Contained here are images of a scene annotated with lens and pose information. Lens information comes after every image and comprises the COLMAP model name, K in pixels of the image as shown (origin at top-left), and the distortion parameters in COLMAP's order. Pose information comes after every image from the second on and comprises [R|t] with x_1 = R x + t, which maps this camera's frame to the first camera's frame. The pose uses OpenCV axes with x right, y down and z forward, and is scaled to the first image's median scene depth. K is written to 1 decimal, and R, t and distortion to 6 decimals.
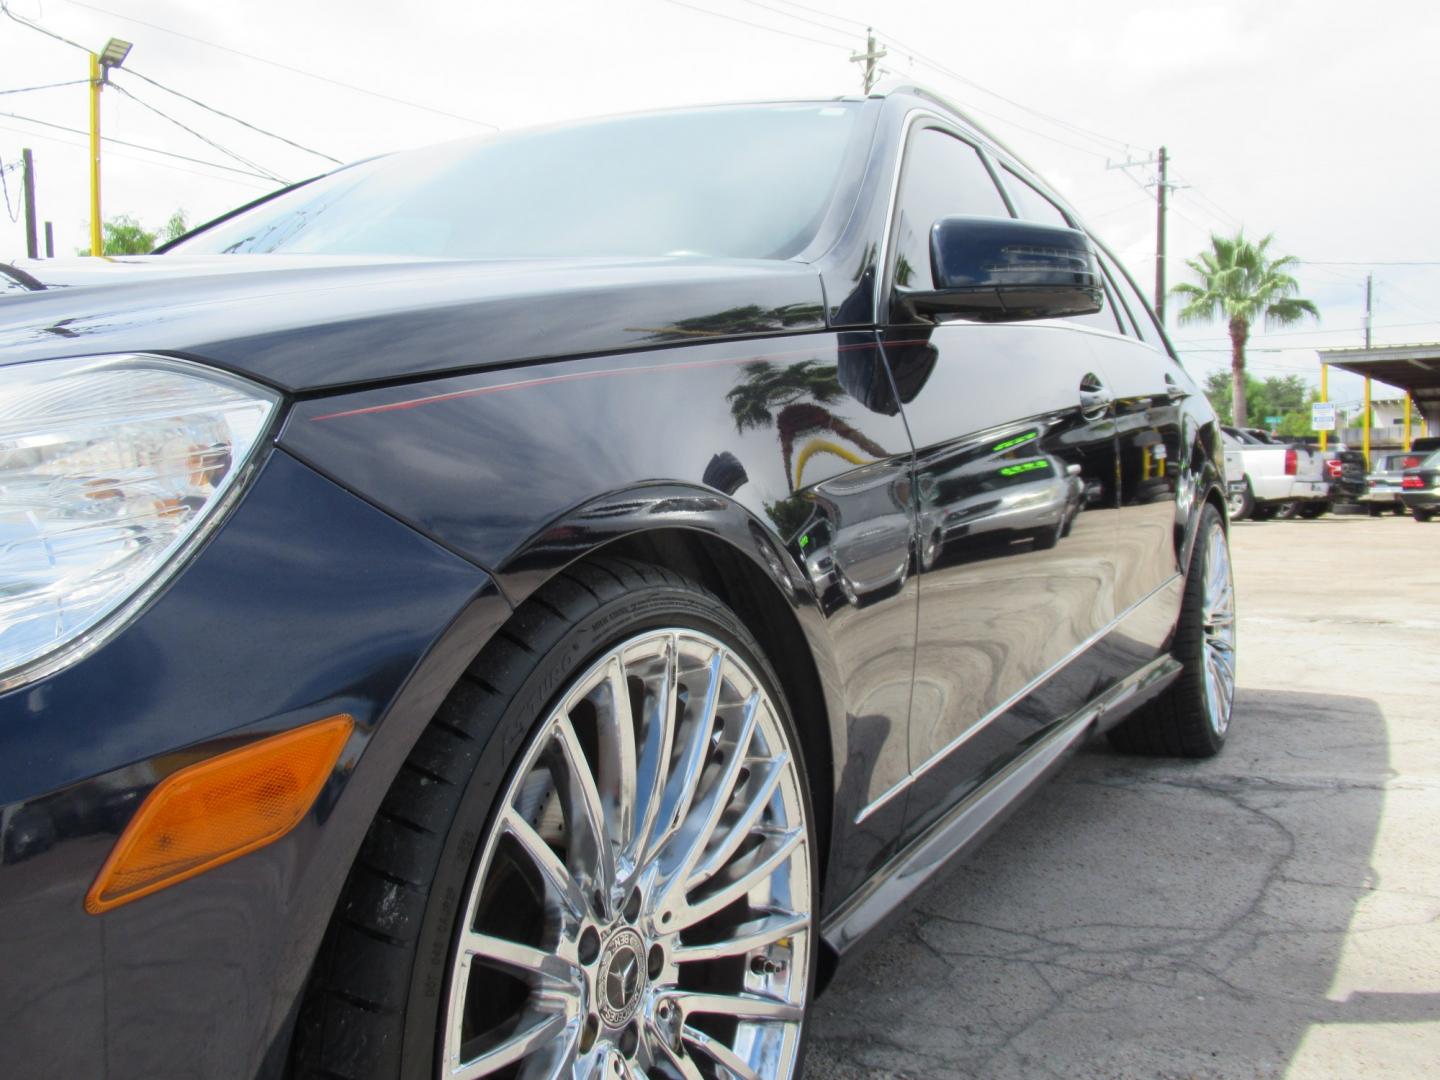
lens RADIAL K [[1449.9, 0, 720.0], [0, 1449.9, 540.0], [0, 0, 1]] dist [-0.021157, -0.004503]
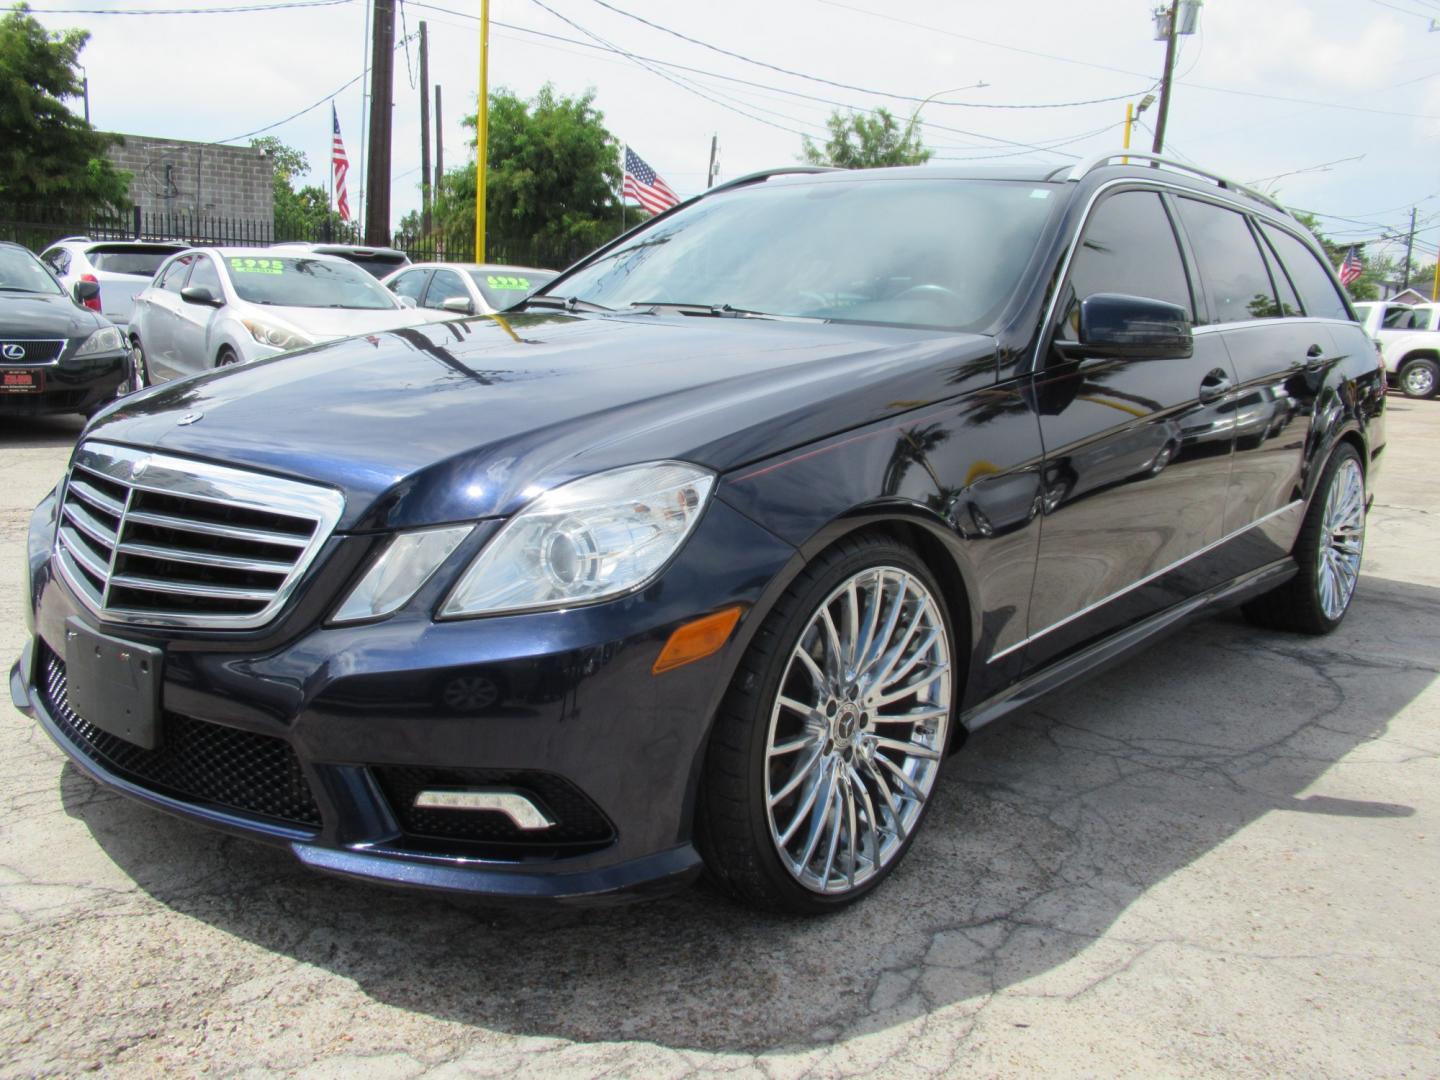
lens RADIAL K [[1363.4, 0, 720.7], [0, 1363.4, 530.2], [0, 0, 1]] dist [-0.000101, -0.004067]
pose [[0.976348, 0.077336, -0.201898, 0.125661], [-0.051847, 0.990338, 0.128619, -0.216525], [0.209894, -0.115109, 0.970924, -0.895462]]
